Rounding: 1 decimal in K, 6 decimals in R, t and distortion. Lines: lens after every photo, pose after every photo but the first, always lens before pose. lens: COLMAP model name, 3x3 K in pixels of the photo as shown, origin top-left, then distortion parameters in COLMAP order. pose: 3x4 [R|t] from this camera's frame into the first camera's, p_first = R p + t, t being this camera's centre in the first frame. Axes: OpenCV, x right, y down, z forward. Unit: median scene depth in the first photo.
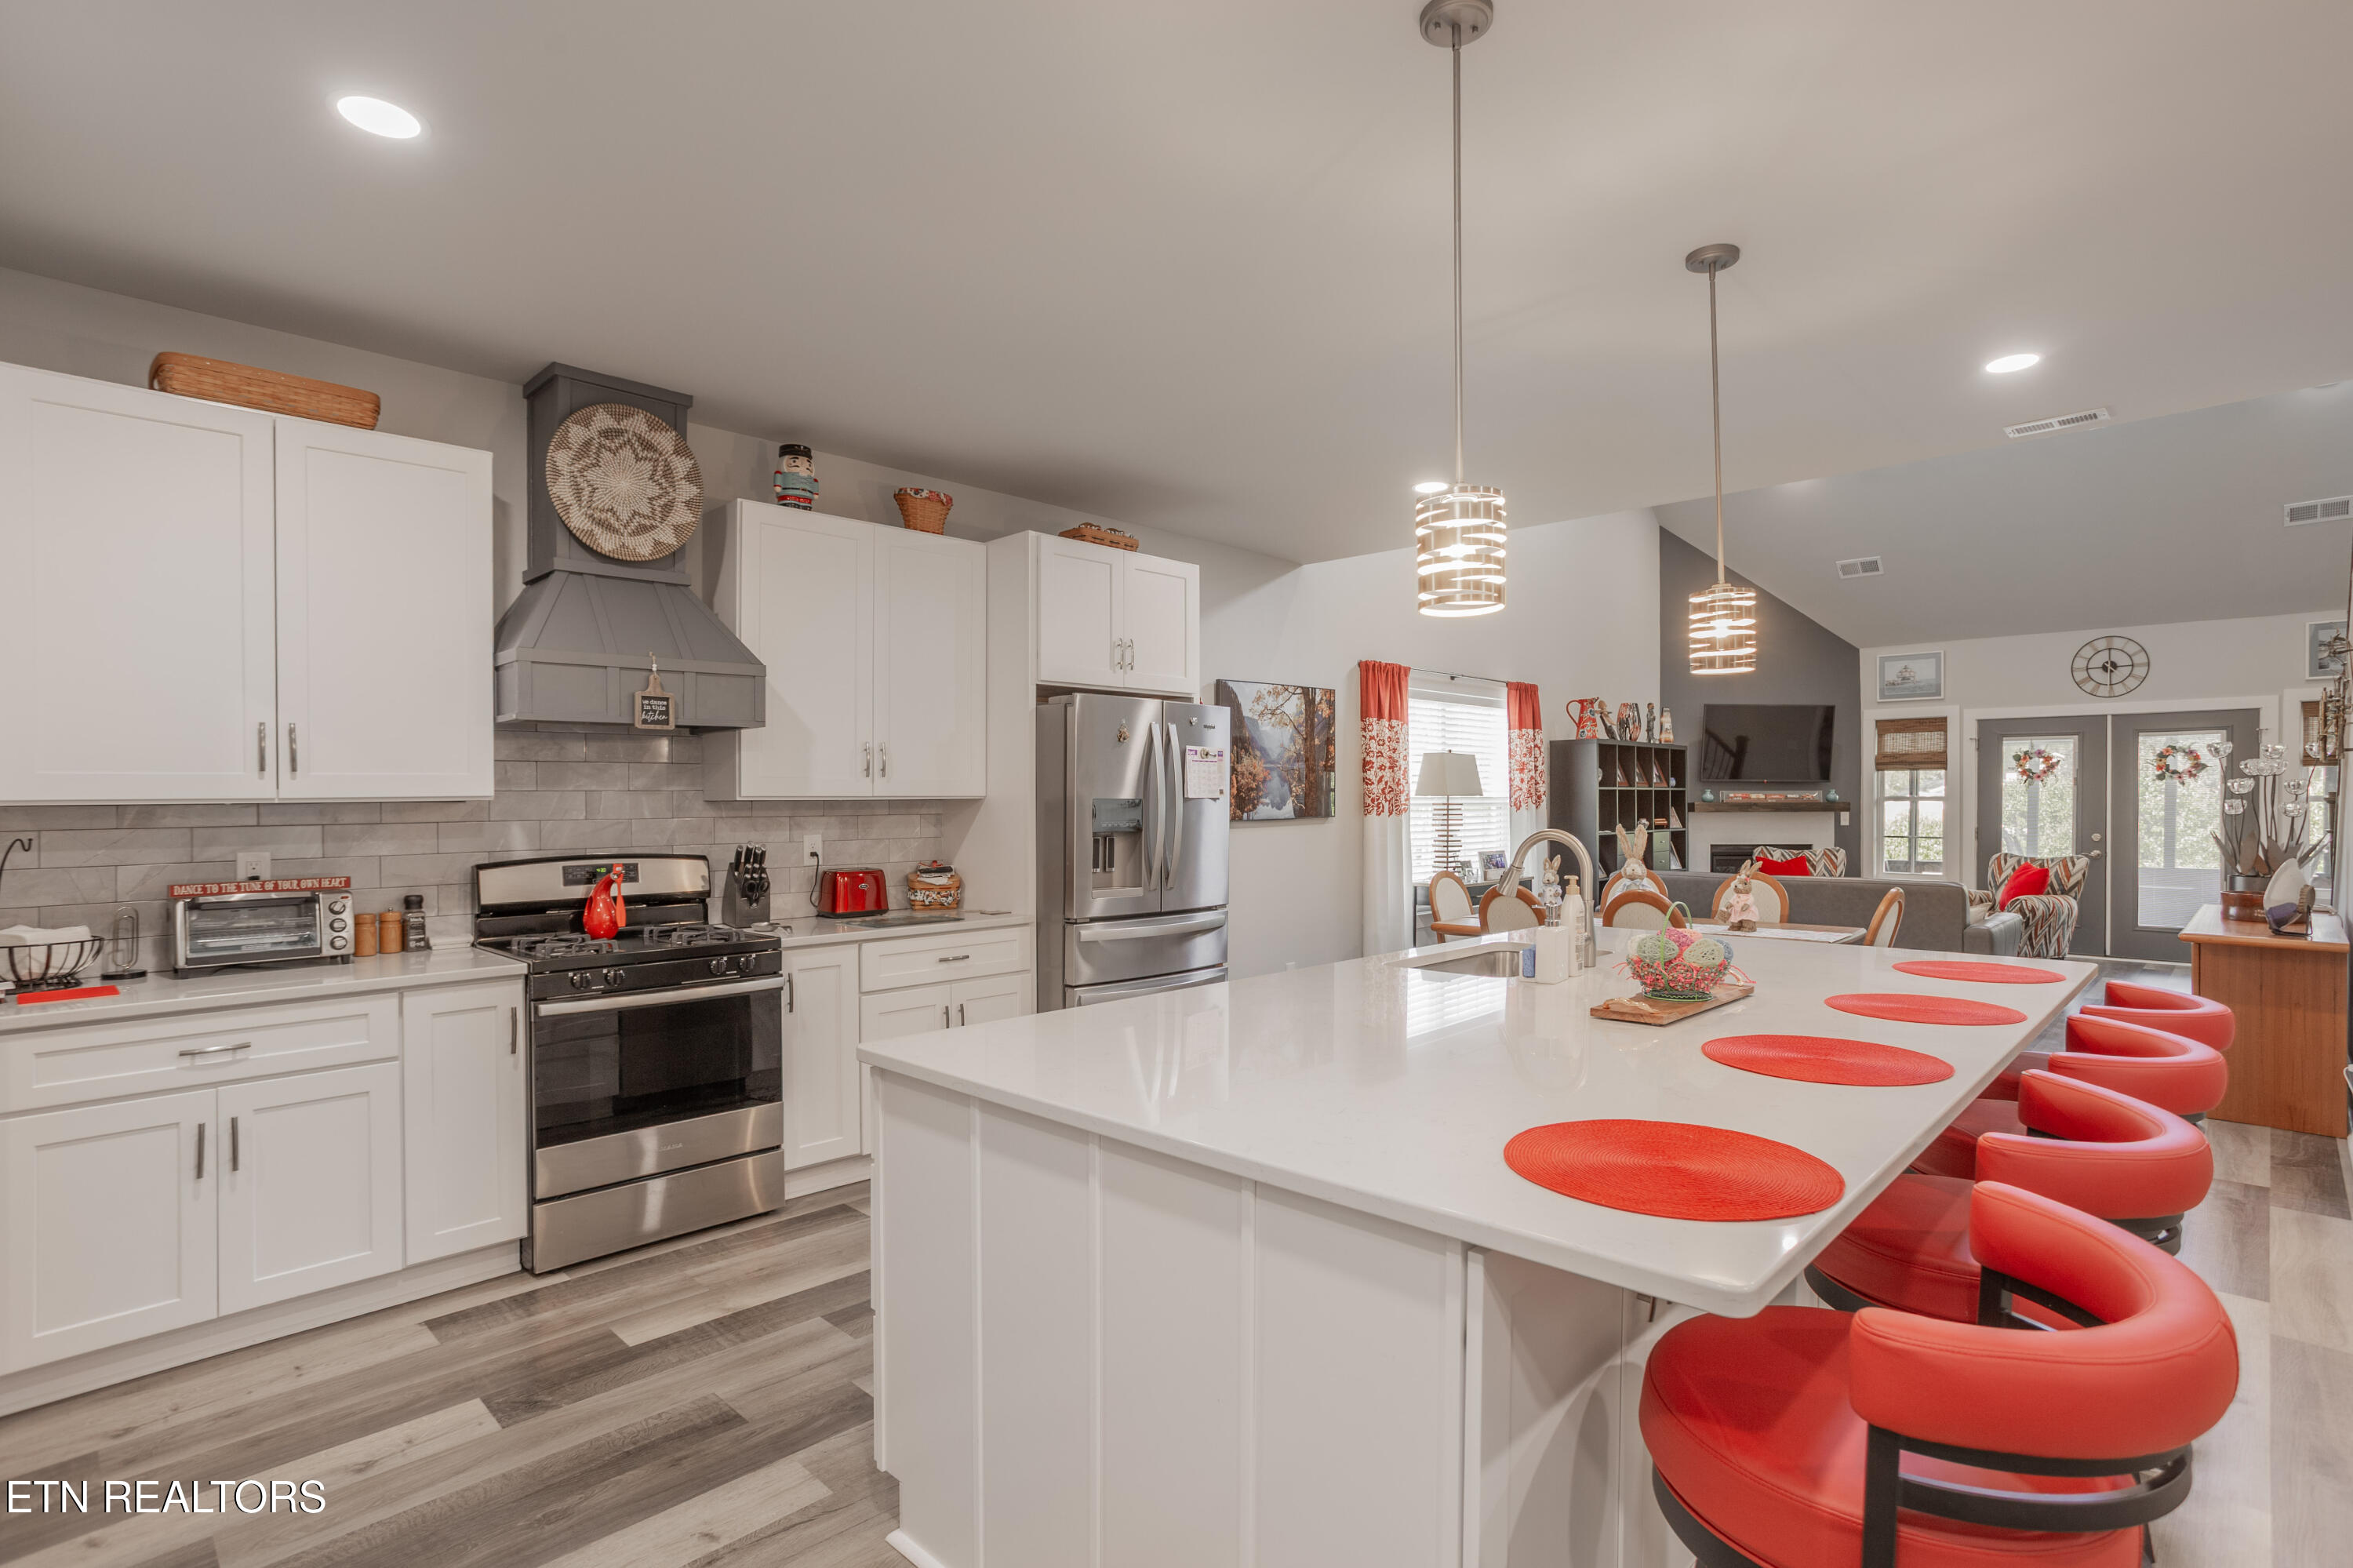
lens RADIAL K [[1141.3, 0, 1187.3], [0, 1141.3, 807.7], [0, 0, 1]] dist [-0.044902, 0.028173]
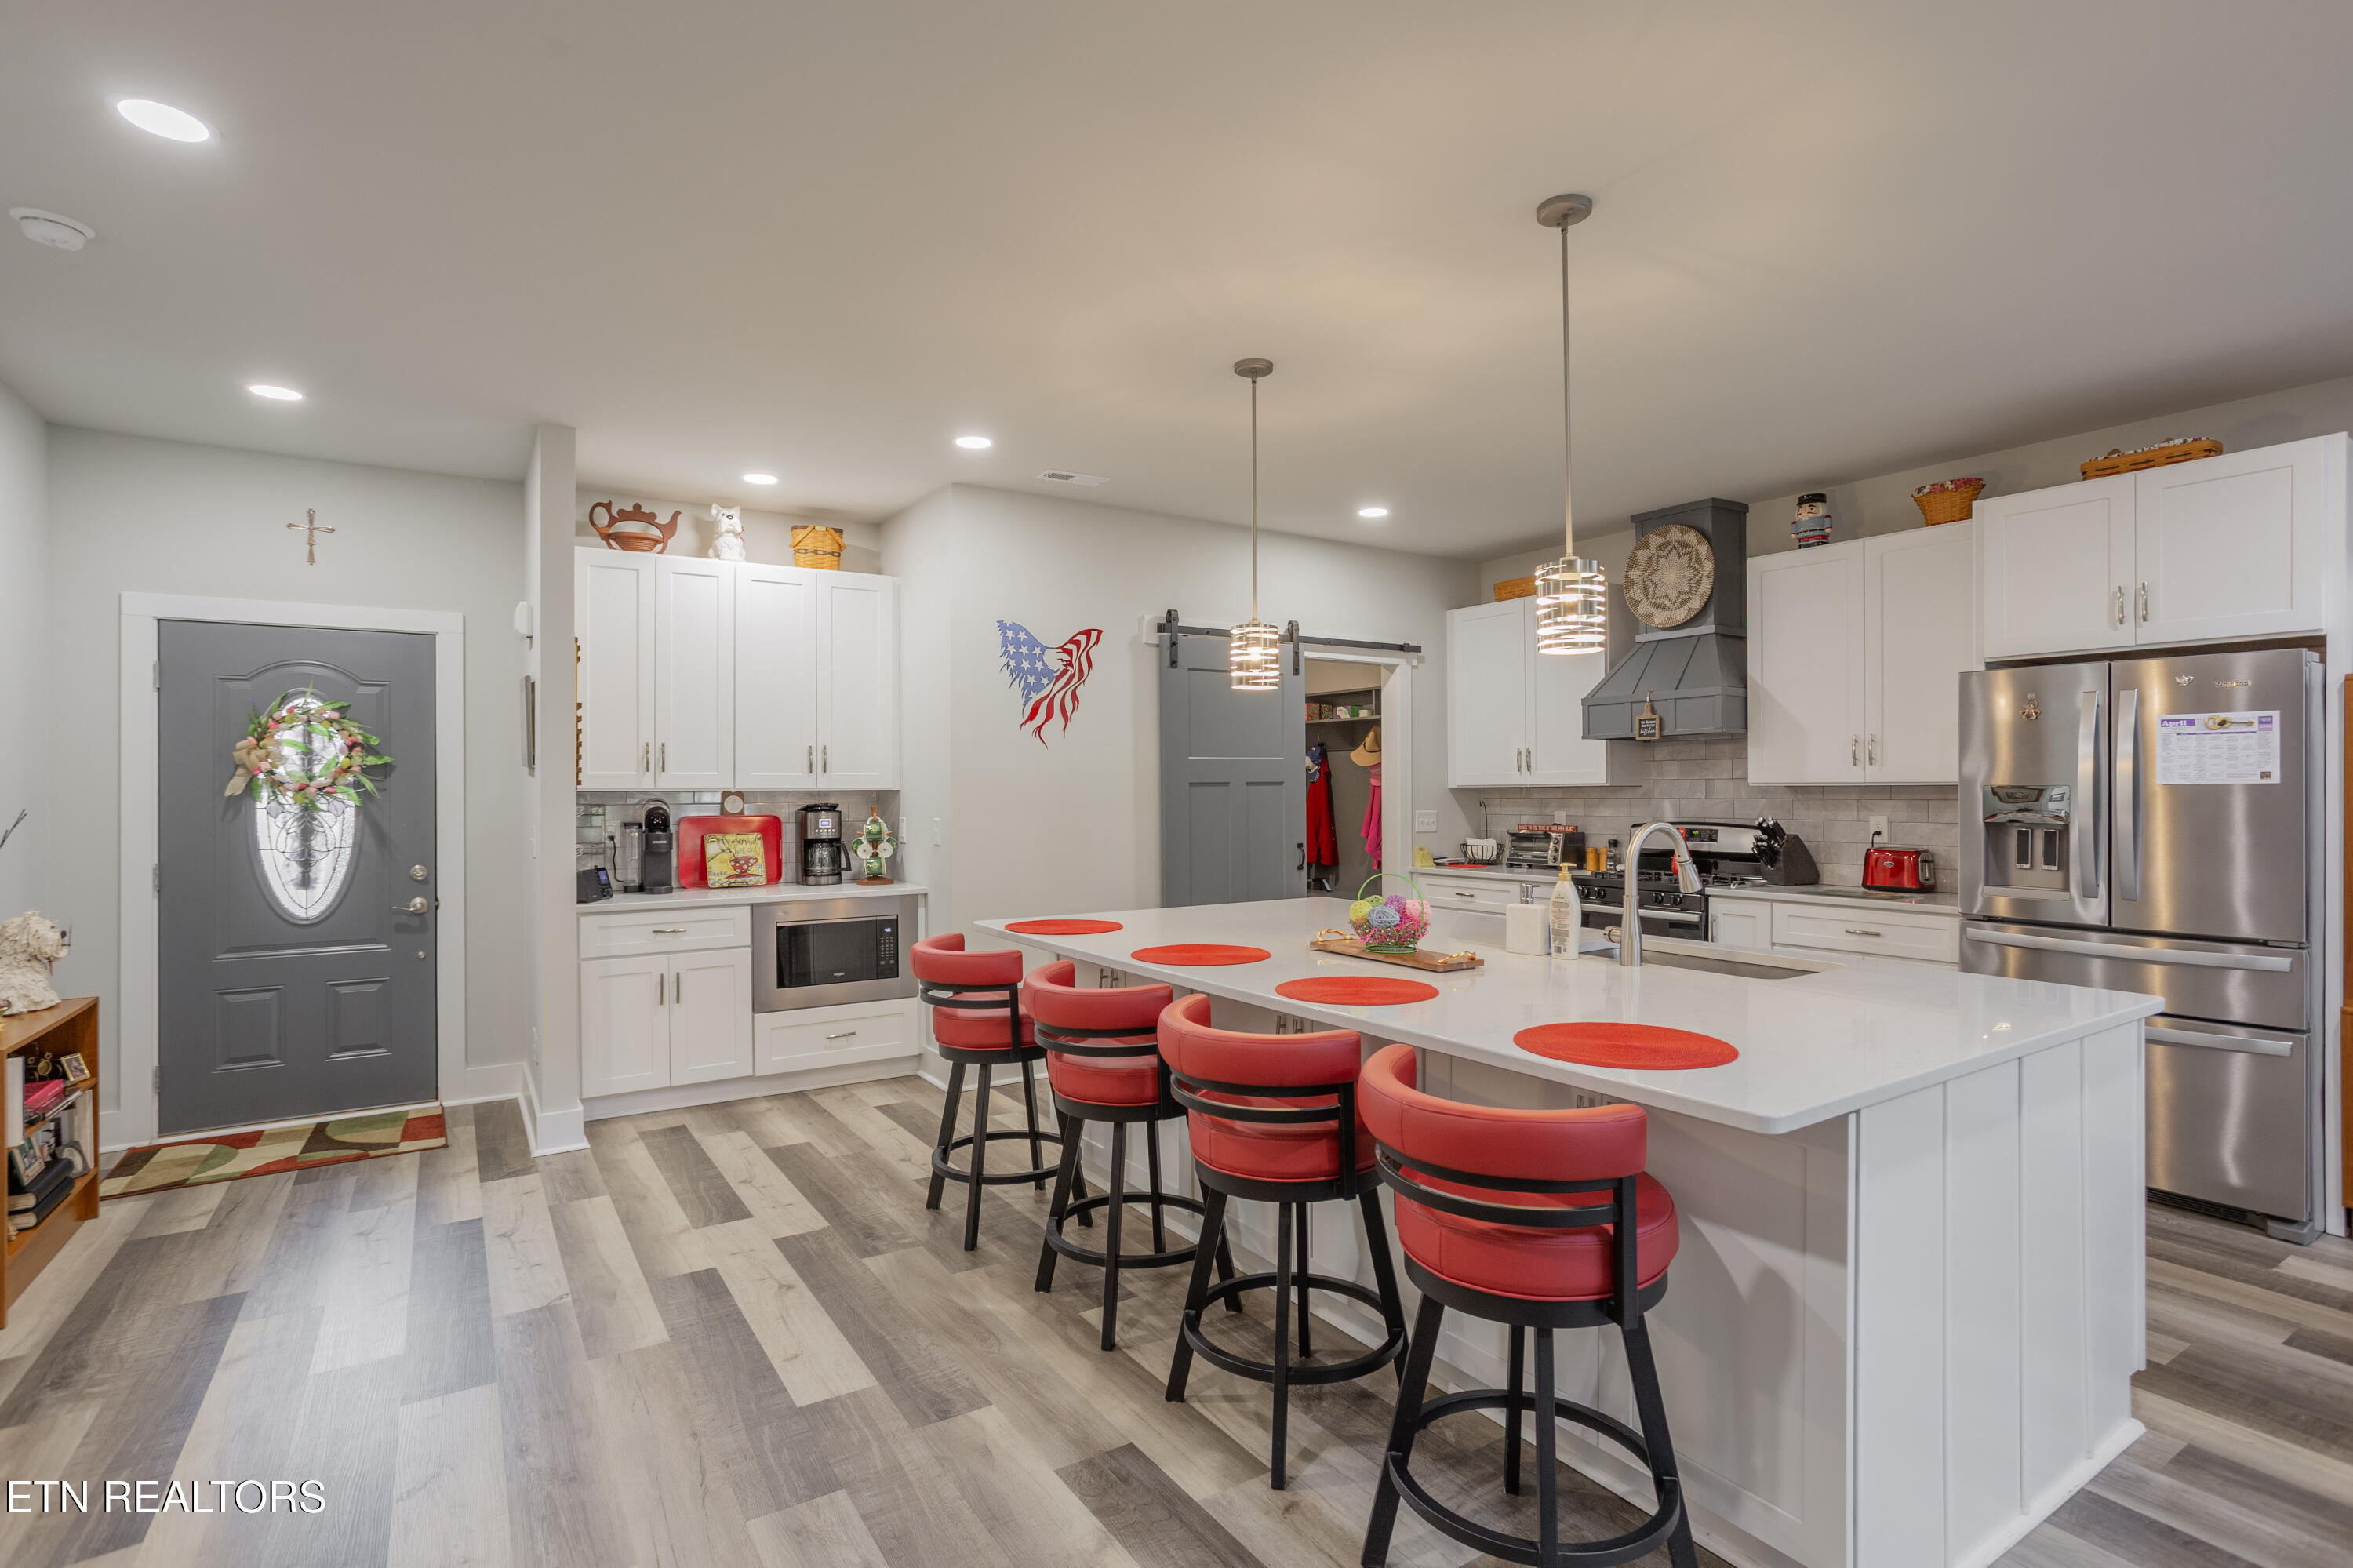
lens RADIAL K [[1141.3, 0, 1184.8], [0, 1141.3, 804.9], [0, 0, 1]] dist [-0.044902, 0.028173]
pose [[-0.217103, 0.022611, -0.975887, 0.521360], [-0.000086, 0.999731, 0.023182, -0.007478], [0.976149, 0.005117, -0.217042, 0.321386]]
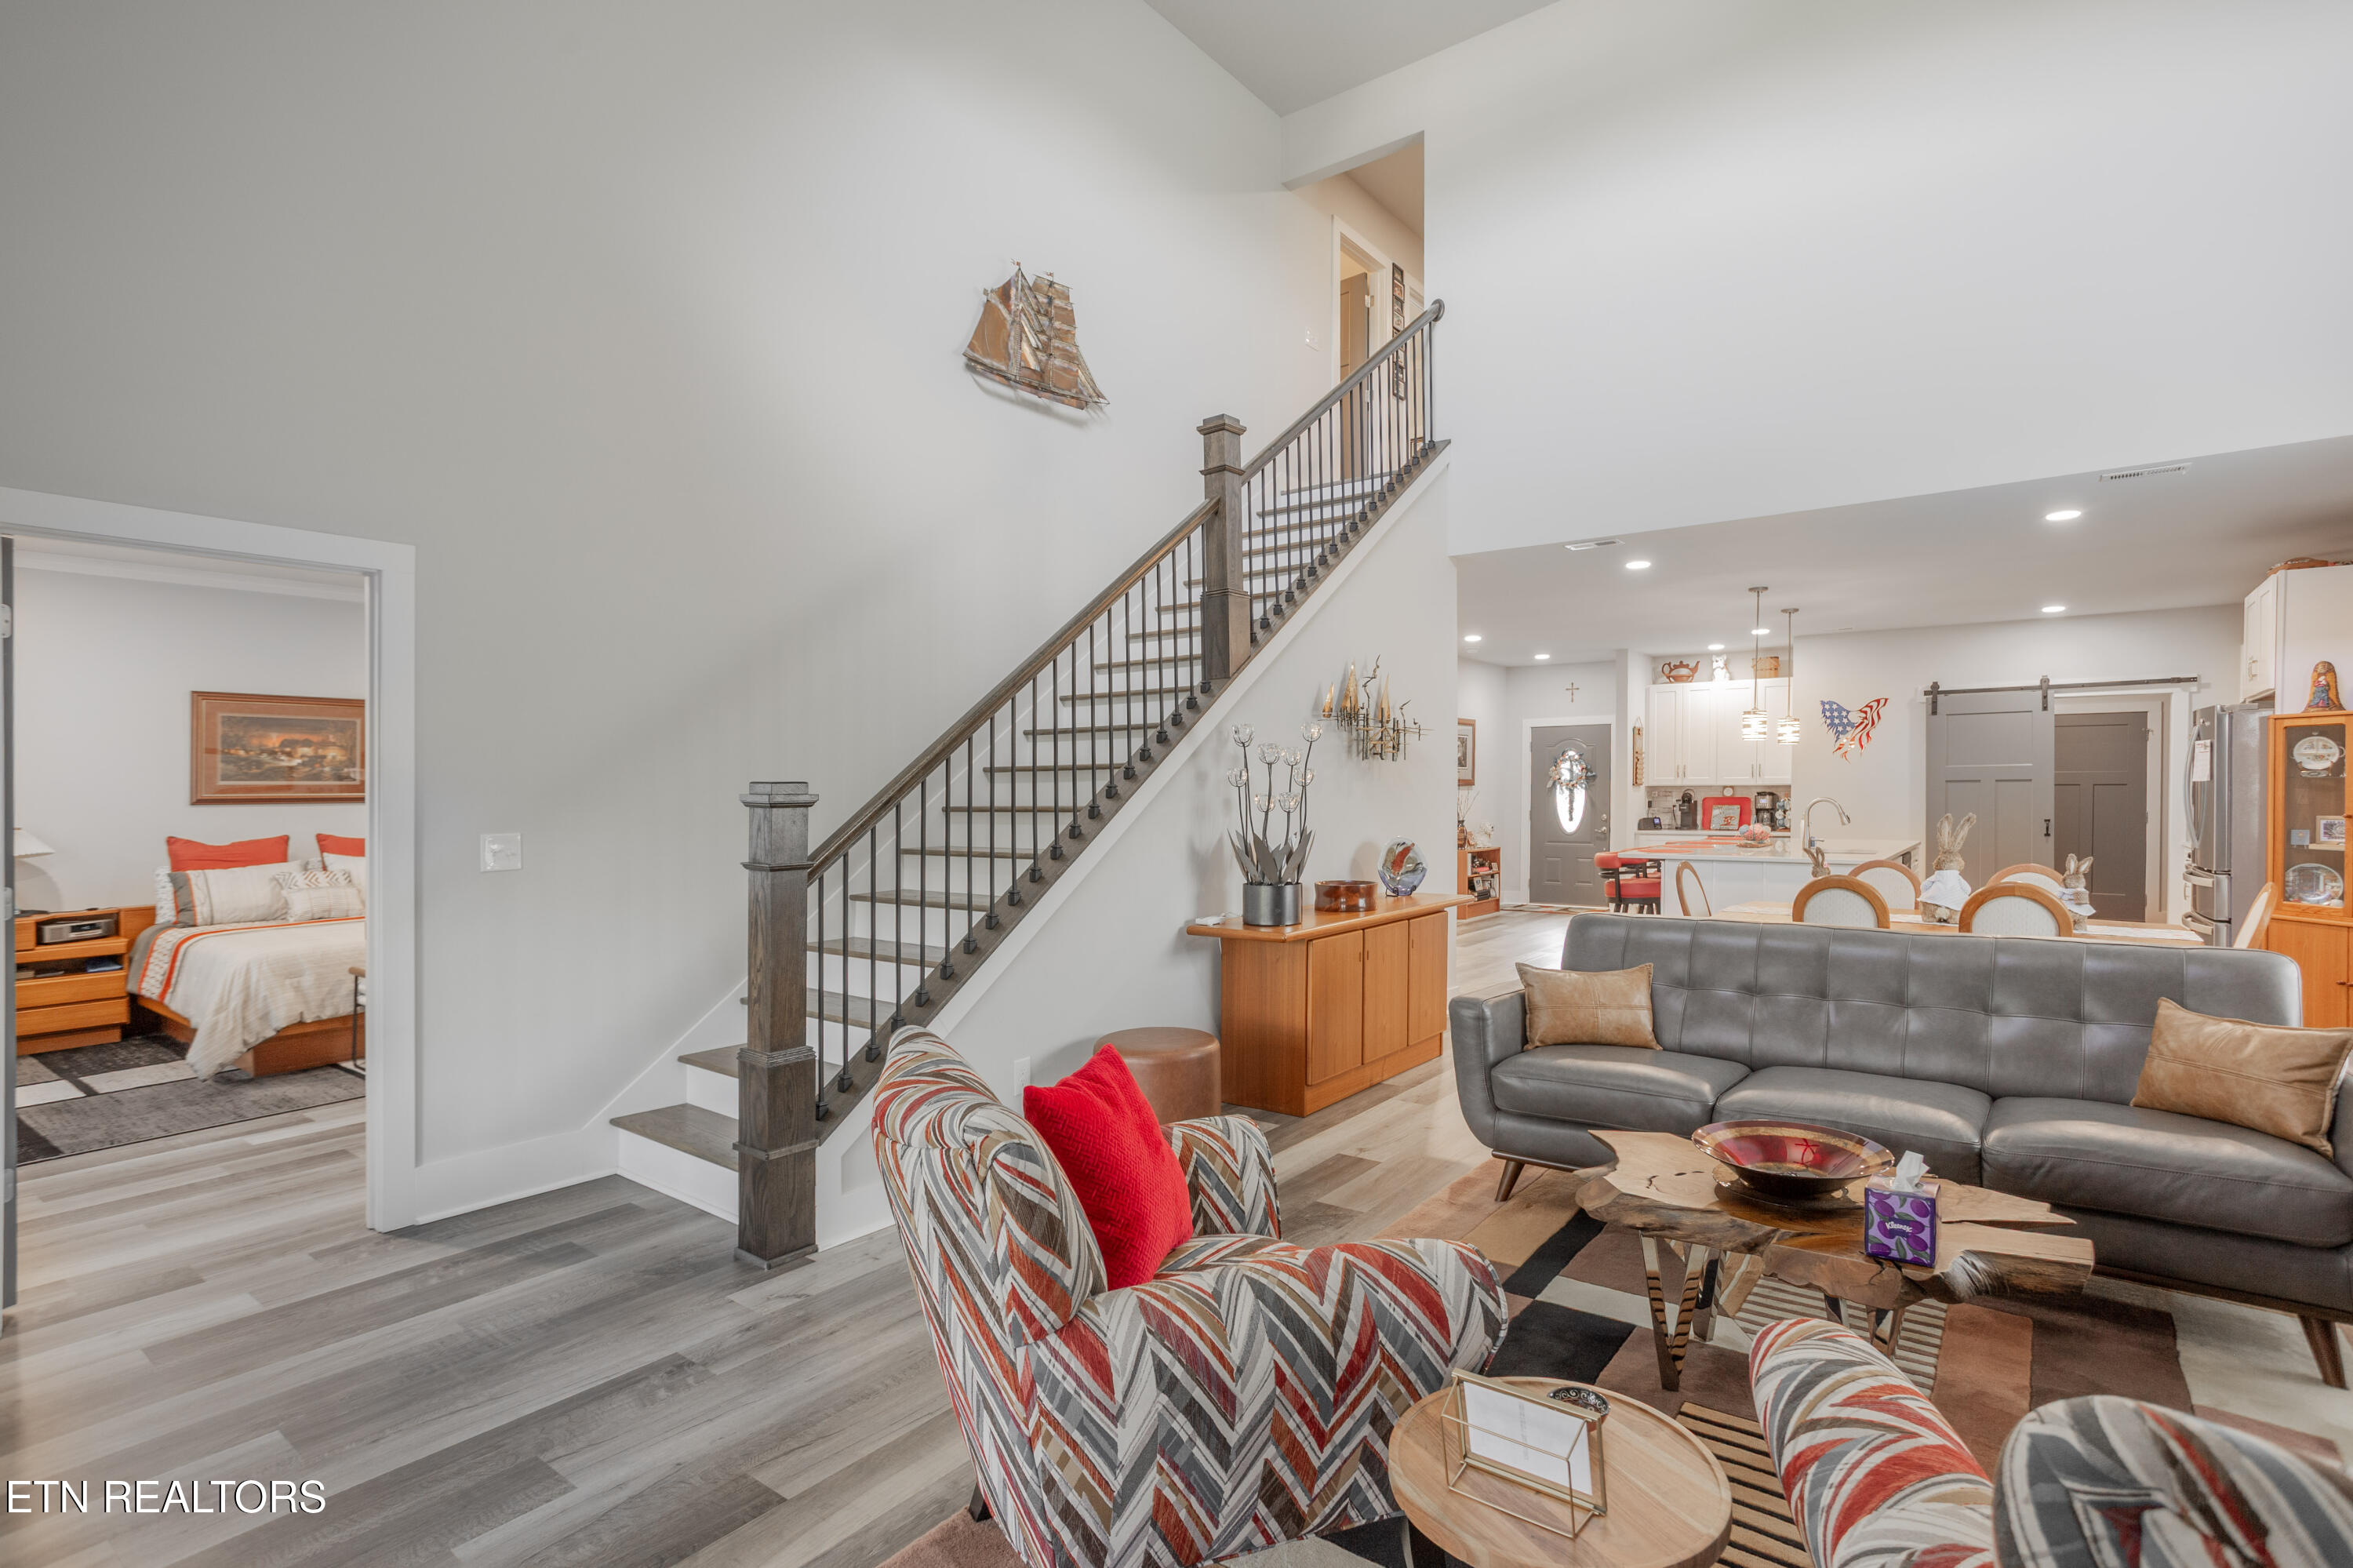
lens RADIAL K [[1141.3, 0, 1198.3], [0, 1141.3, 818.1], [0, 0, 1]] dist [-0.044902, 0.028173]
pose [[-0.992608, 0.013681, -0.120589, 0.770028], [0.009828, 0.999424, 0.032490, -0.012492], [0.120964, 0.031065, -0.992171, 1.285020]]
